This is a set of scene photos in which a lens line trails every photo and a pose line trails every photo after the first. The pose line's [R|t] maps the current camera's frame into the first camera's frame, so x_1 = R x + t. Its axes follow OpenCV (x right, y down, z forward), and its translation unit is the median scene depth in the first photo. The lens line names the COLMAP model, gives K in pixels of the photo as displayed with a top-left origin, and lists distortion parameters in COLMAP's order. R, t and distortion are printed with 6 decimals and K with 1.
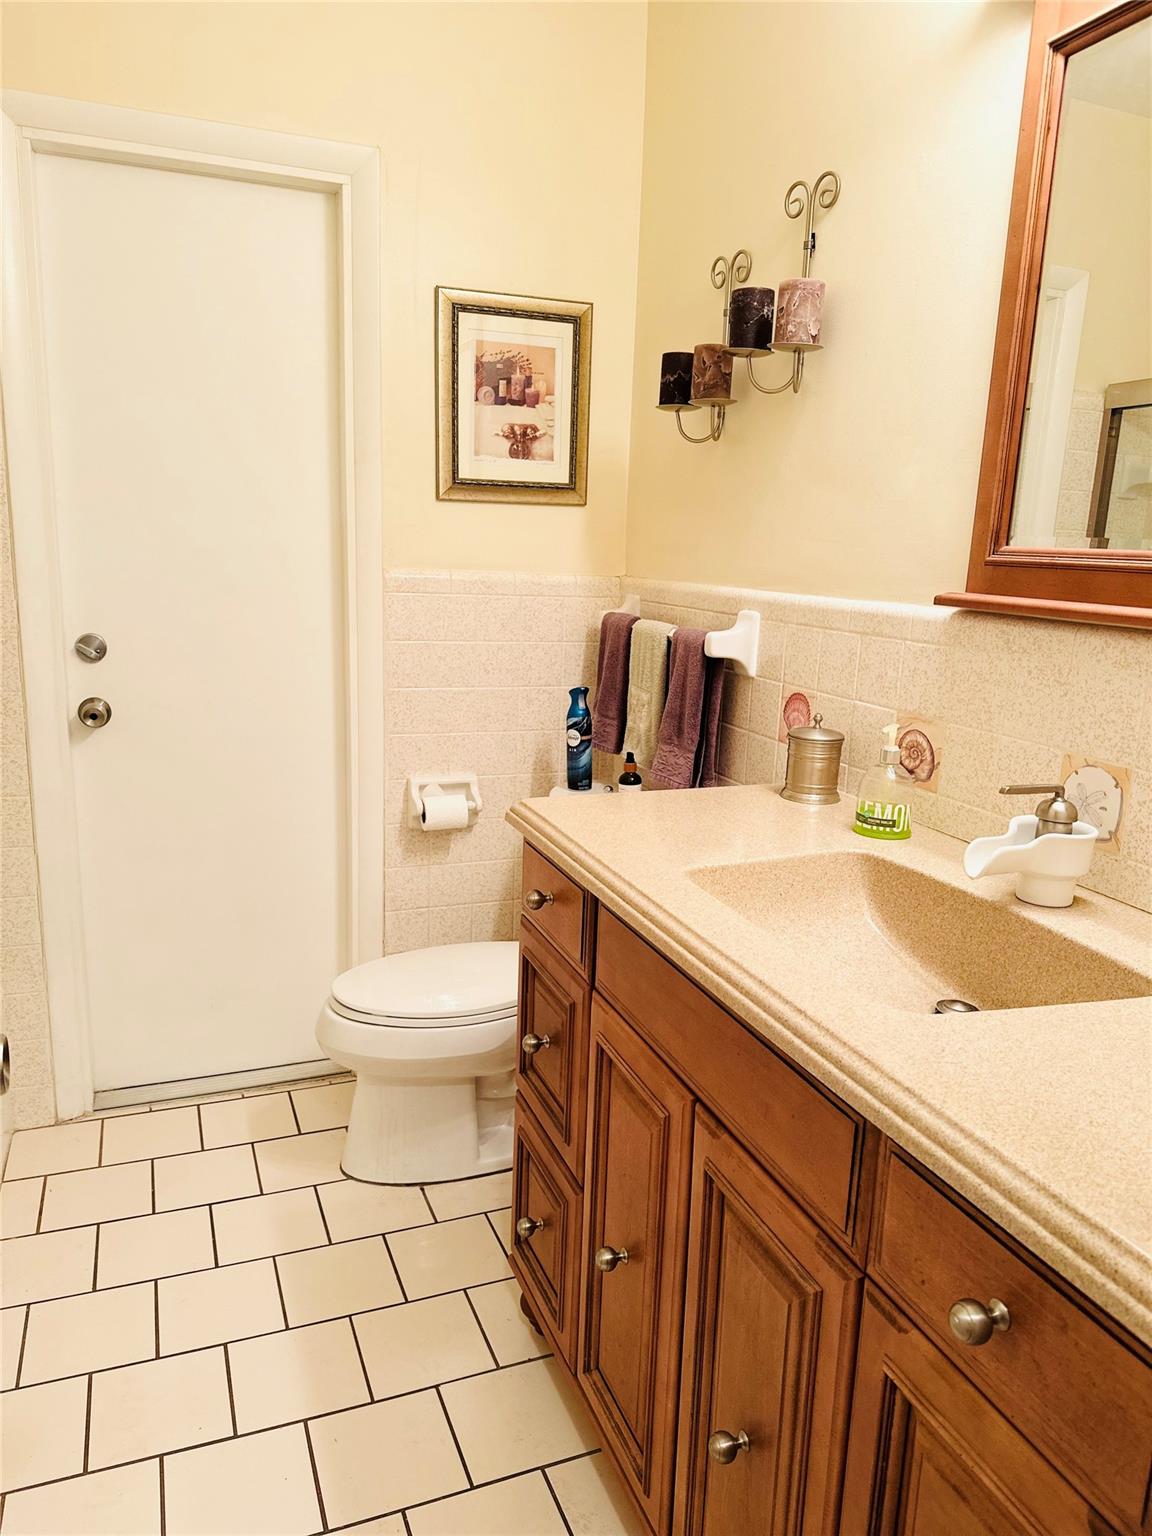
lens RADIAL K [[1083.0, 0, 577.6], [0, 1083.0, 781.4], [0, 0, 1]] dist [0.156034, -0.278014]
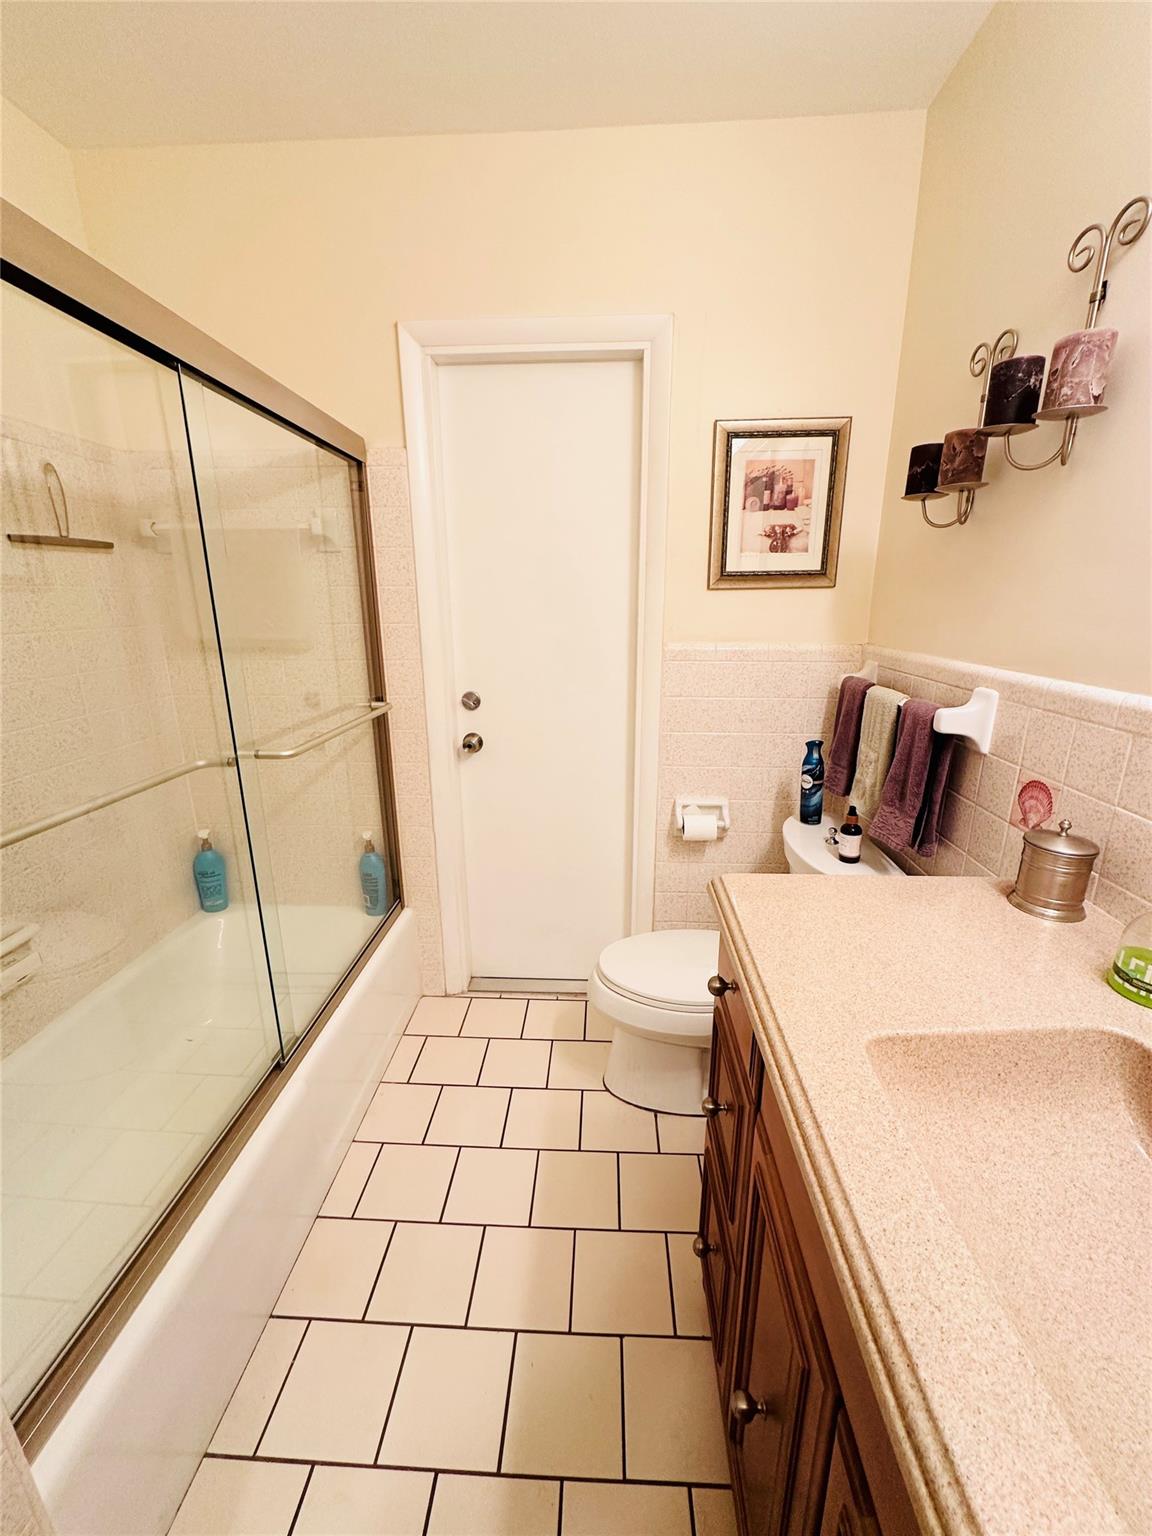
lens RADIAL K [[609.3, 0, 583.6], [0, 609.3, 763.8], [0, 0, 1]] dist [-0.002805, -0.000055]
pose [[0.912076, 0.073129, -0.403446, 0.044846], [-0.055749, 0.996947, 0.054675, -0.089293], [0.406213, -0.027376, 0.913368, 0.300423]]
